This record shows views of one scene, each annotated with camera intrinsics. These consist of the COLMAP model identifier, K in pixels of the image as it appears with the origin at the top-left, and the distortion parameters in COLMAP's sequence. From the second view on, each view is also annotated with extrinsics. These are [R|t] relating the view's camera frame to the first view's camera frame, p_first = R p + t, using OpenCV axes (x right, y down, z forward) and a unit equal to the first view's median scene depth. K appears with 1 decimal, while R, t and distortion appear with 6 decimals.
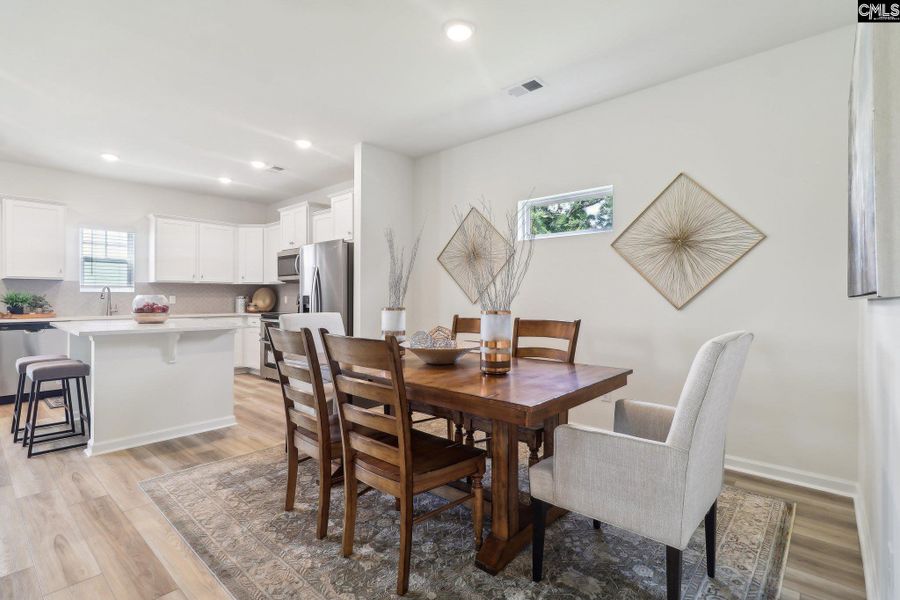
lens RADIAL K [[432.6, 0, 451.0], [0, 432.6, 299.9], [0, 0, 1]] dist [0.016129, 0.000025]
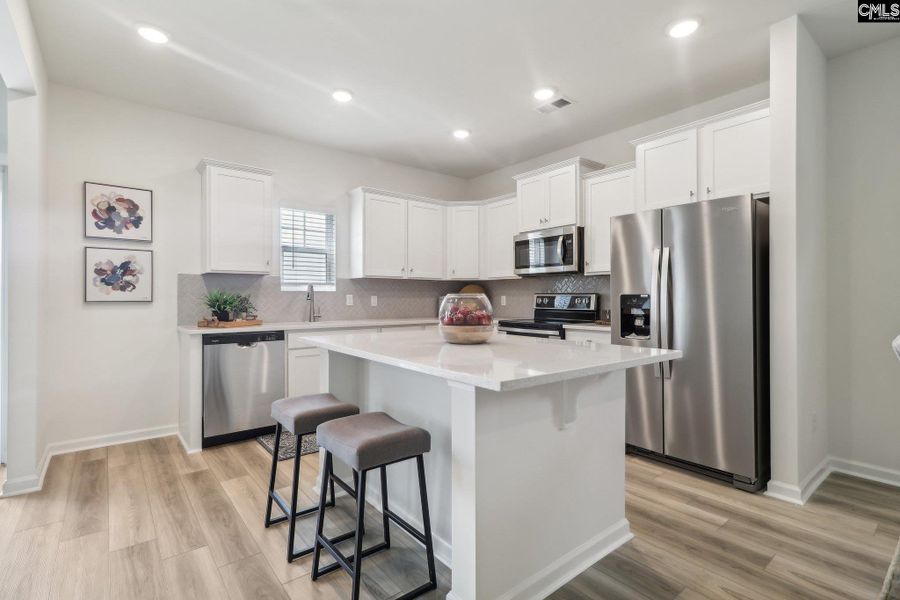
lens RADIAL K [[432.6, 0, 449.8], [0, 432.6, 296.9], [0, 0, 1]] dist [0.016129, 0.000025]
pose [[0.986304, -0.001789, -0.164926, -0.420478], [0.000439, 0.999966, -0.008219, -0.001305], [0.164935, 0.008034, 0.986272, 0.293979]]
